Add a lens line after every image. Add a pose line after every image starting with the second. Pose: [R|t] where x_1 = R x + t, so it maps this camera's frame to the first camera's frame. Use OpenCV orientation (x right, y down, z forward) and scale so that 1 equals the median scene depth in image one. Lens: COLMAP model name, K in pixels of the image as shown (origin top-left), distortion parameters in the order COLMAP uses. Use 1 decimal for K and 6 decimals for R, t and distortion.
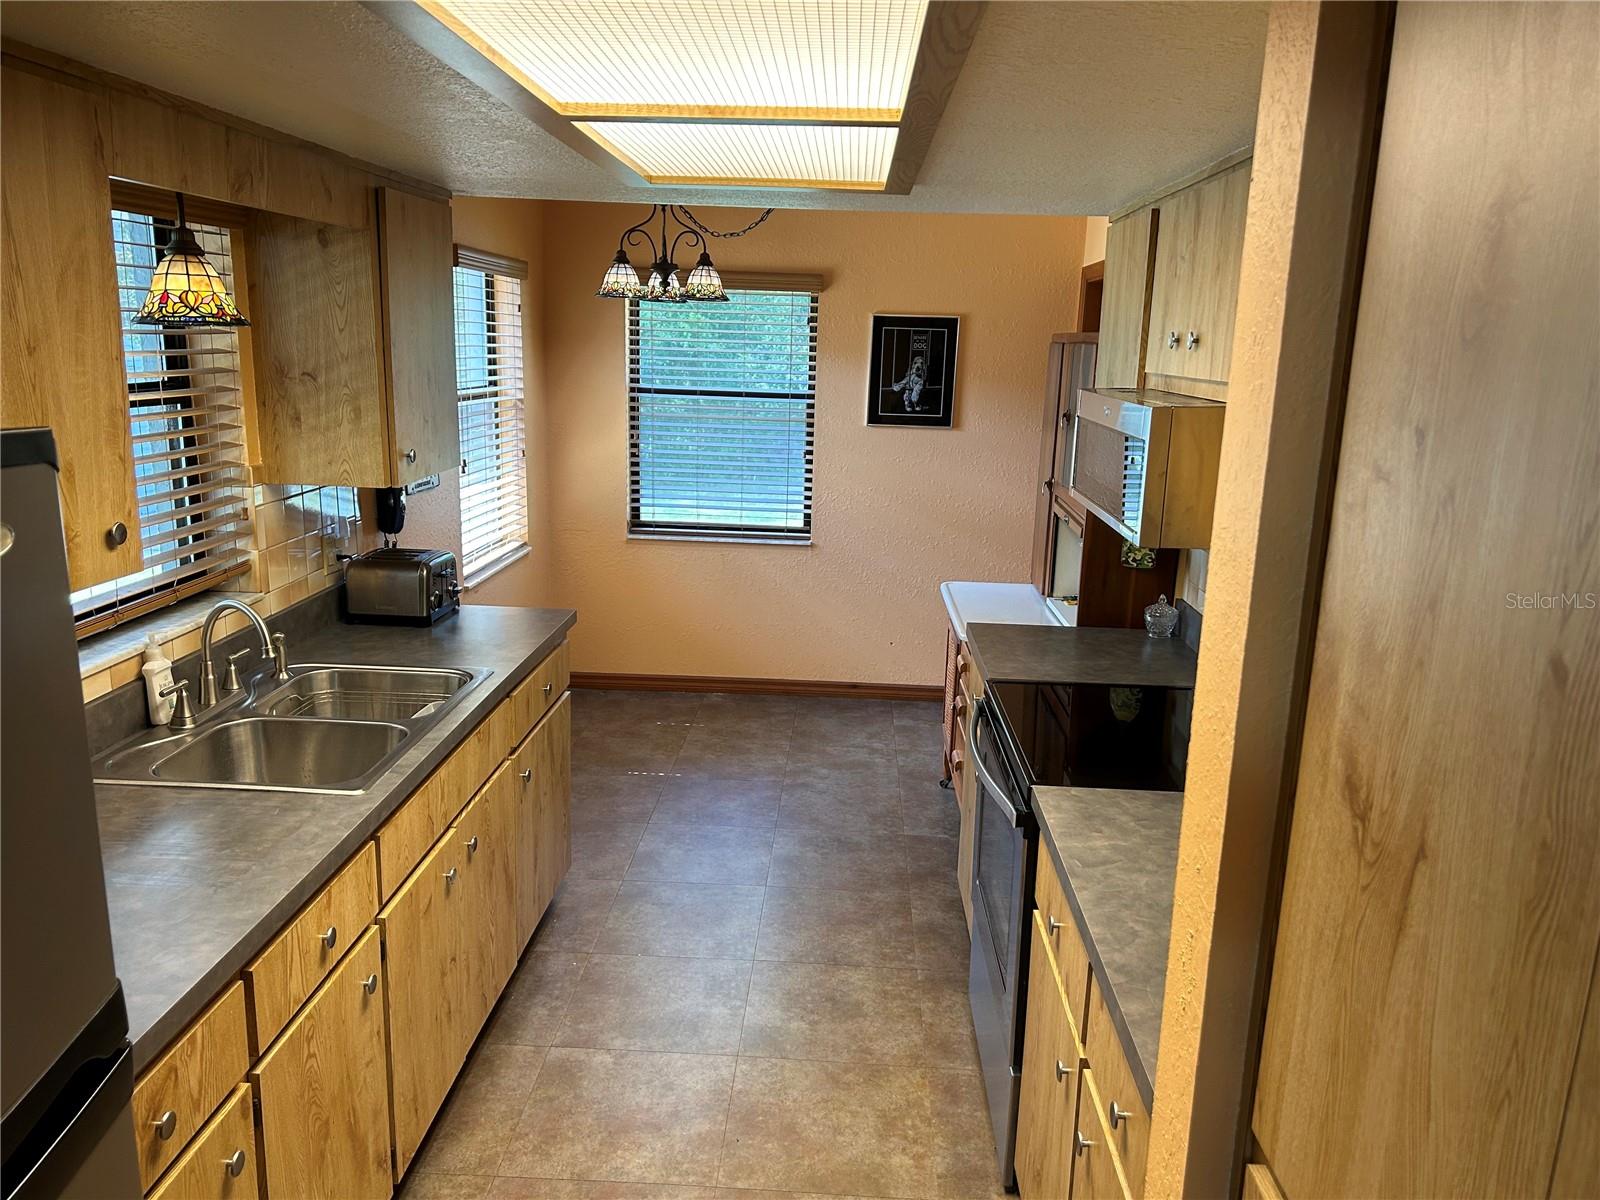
lens RADIAL K [[1193.8, 0, 812.6], [0, 1193.8, 612.2], [0, 0, 1]] dist [0.049161, -0.048292]
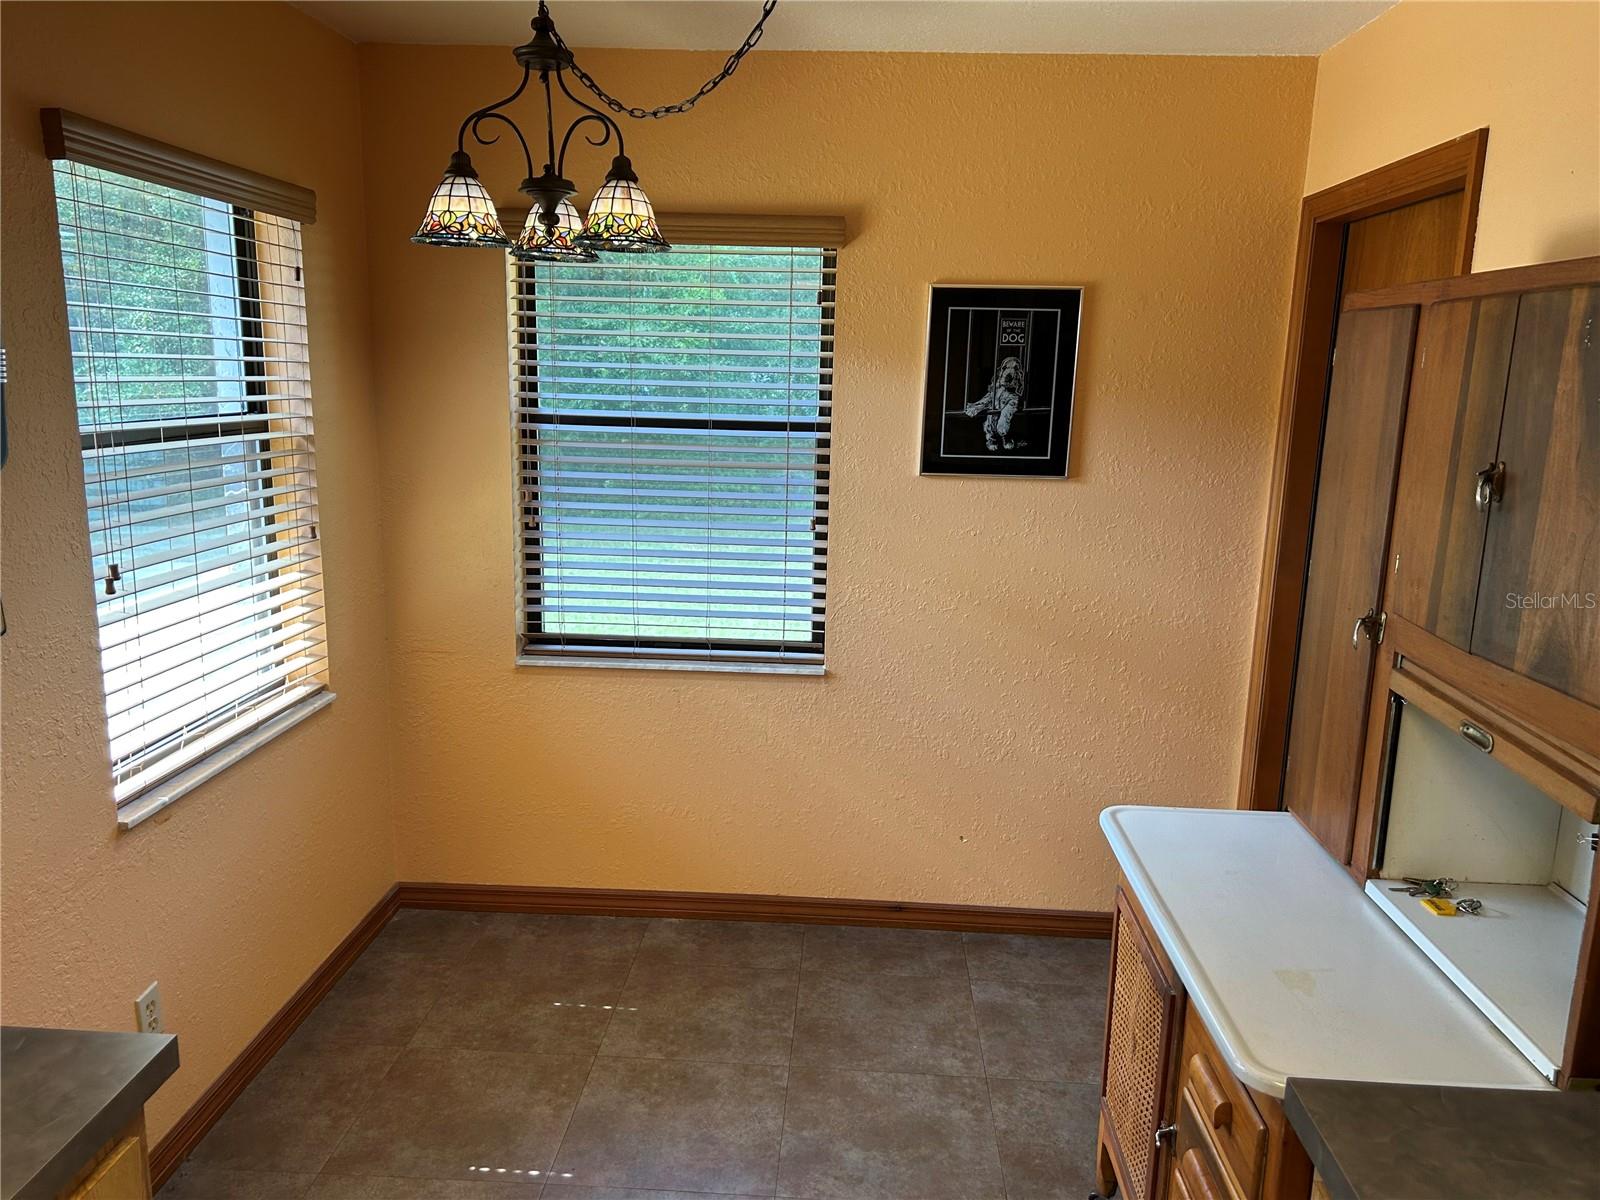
lens RADIAL K [[1193.8, 0, 788.6], [0, 1193.8, 599.7], [0, 0, 1]] dist [0.049161, -0.048292]
pose [[0.999659, -0.004416, -0.025725, -0.004090], [0.003621, 0.999517, -0.030875, -0.079190], [0.025849, 0.030771, 0.999192, 0.424208]]
